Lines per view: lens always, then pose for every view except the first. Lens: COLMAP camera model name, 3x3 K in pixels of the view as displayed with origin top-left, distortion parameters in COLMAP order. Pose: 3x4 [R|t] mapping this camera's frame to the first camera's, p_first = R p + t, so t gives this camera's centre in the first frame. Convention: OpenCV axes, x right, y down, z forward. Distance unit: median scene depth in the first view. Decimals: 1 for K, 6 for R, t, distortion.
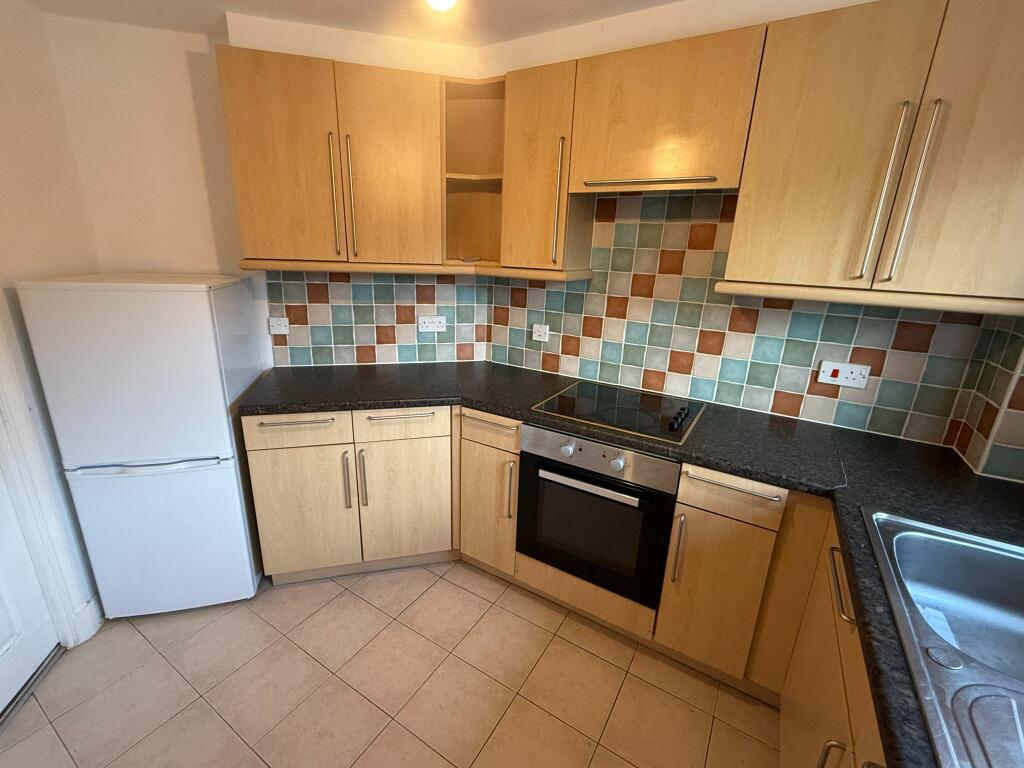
lens RADIAL K [[443.6, 0, 511.3], [0, 443.6, 384.1], [0, 0, 1]] dist [0.000651, -0.000212]
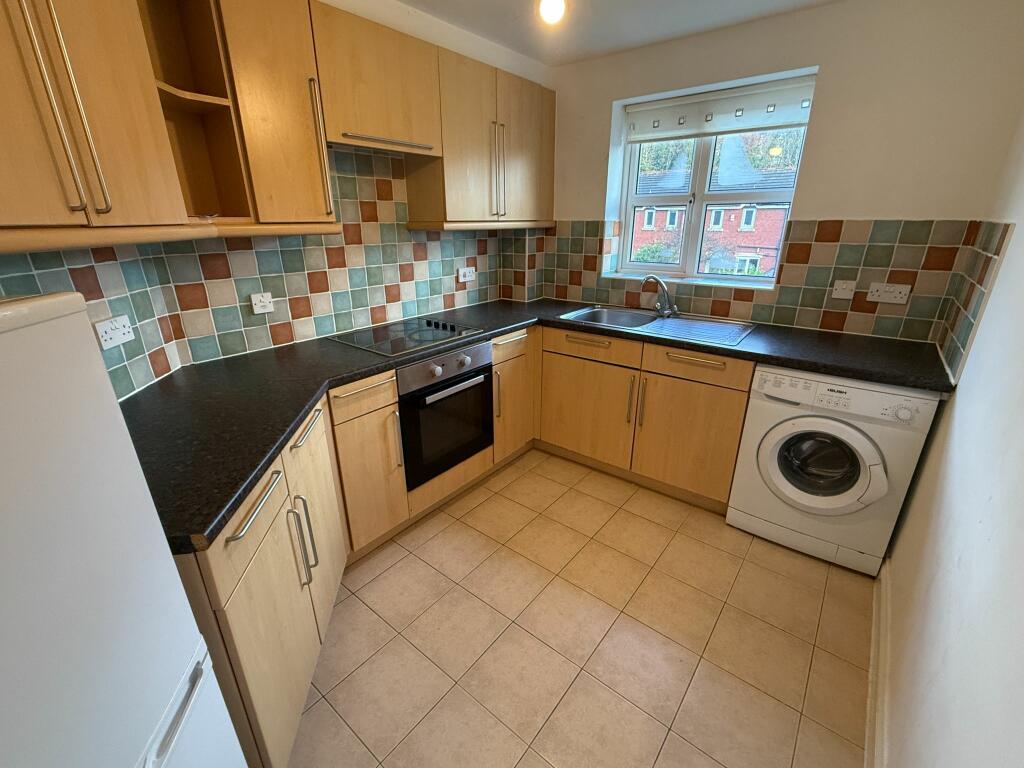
lens RADIAL K [[443.6, 0, 512.3], [0, 443.6, 383.7], [0, 0, 1]] dist [0.000651, -0.000212]
pose [[0.126454, -0.378015, 0.917123, -0.818983], [0.300428, 0.895718, 0.327769, -0.129228], [-0.945385, 0.234082, 0.226834, 0.450489]]
